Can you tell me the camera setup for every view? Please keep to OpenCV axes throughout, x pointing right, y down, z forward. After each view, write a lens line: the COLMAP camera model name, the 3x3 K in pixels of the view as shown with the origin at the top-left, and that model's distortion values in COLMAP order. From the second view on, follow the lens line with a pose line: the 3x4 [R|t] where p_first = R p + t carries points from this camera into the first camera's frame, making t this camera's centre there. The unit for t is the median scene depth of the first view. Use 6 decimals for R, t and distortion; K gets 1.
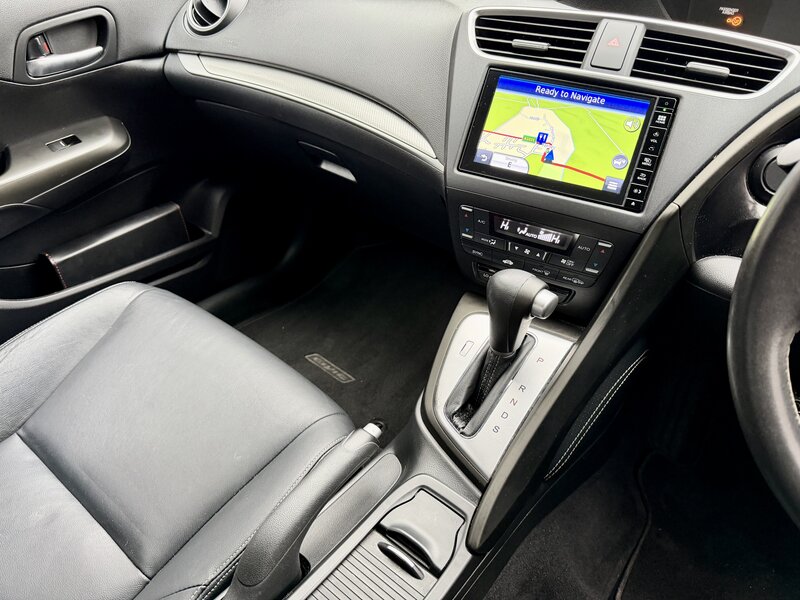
lens RADIAL K [[535.5, 0, 399.2], [0, 535.5, 302.7], [0, 0, 1]] dist [0.099503, -0.123572]
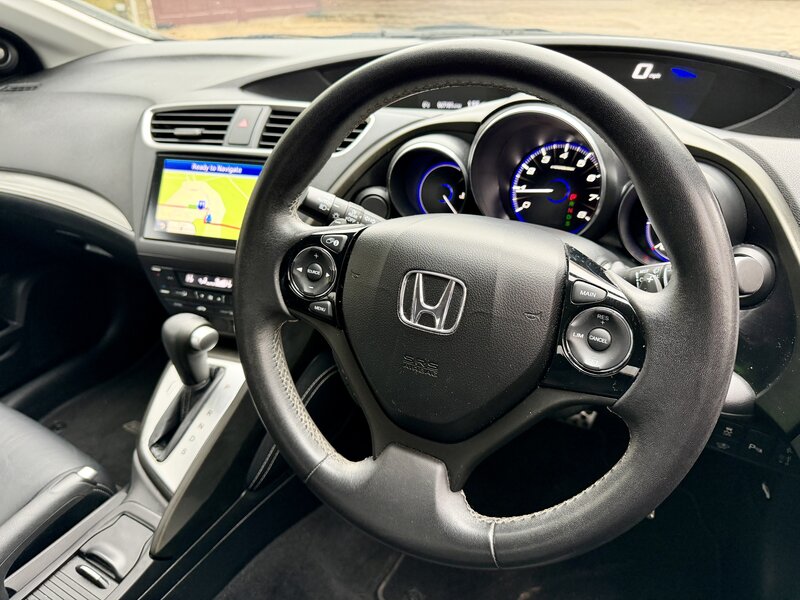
lens RADIAL K [[560.3, 0, 420.4], [0, 560.3, 319.5], [0, 0, 1]] dist [0.021073, -0.003813]
pose [[0.986488, -0.148855, 0.068434, 0.624109], [0.154022, 0.985007, -0.077701, 0.123245], [-0.055842, 0.087192, 0.994625, -0.256531]]
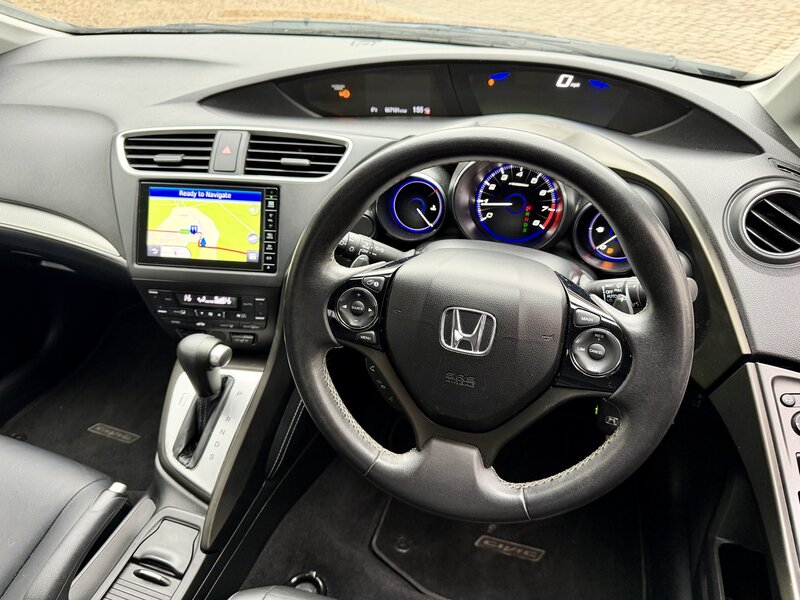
lens RADIAL K [[566.8, 0, 401.2], [0, 566.8, 304.1], [0, 0, 1]] dist [0.055051, -0.068352]
pose [[0.940416, -0.247664, 0.232981, 0.368471], [0.243319, 0.968774, 0.047685, -0.075503], [-0.237515, 0.011845, 0.971312, -0.441824]]
